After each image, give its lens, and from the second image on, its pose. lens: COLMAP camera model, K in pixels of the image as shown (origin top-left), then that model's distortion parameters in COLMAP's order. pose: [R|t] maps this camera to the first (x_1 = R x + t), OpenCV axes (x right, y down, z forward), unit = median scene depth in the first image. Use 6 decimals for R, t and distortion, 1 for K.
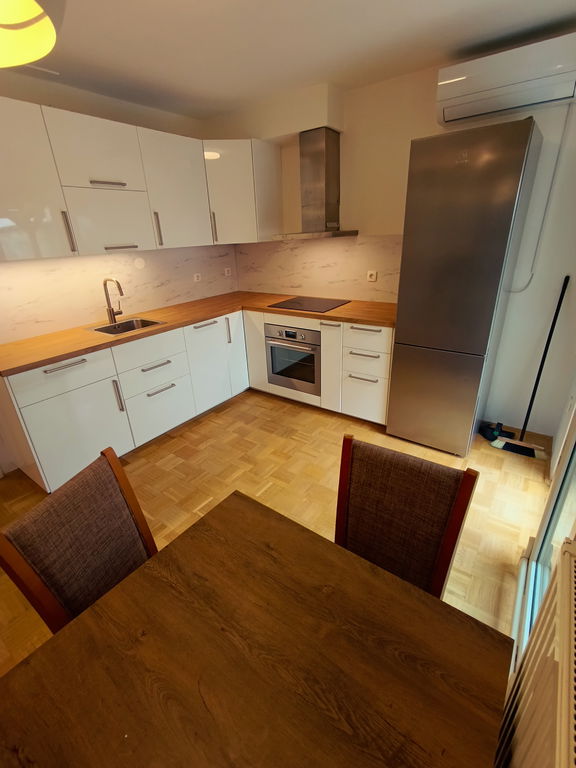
lens RADIAL K [[353.4, 0, 284.8], [0, 353.4, 383.5], [0, 0, 1]] dist [-0.001407, 0.001456]
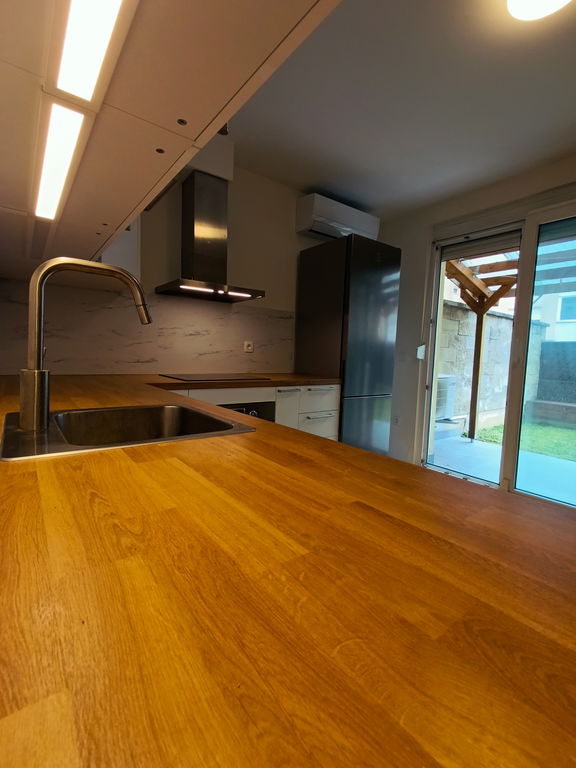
lens RADIAL K [[353.4, 0, 284.8], [0, 353.4, 383.5], [0, 0, 1]] dist [-0.001407, 0.001456]
pose [[0.287730, -0.028925, 0.957275, -0.689843], [0.341151, 0.937073, -0.074226, -0.123682], [-0.894889, 0.347932, 0.279492, 0.766234]]
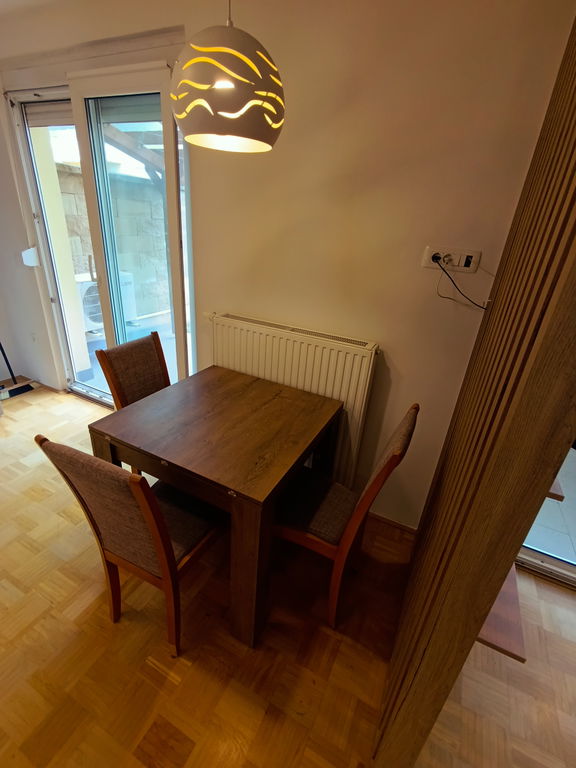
lens RADIAL K [[353.4, 0, 284.8], [0, 353.4, 383.5], [0, 0, 1]] dist [-0.001407, 0.001456]
pose [[-0.168995, -0.387986, 0.906039, -0.537803], [0.336376, 0.841365, 0.423032, -0.038258], [-0.926440, 0.376260, -0.011677, 0.148082]]
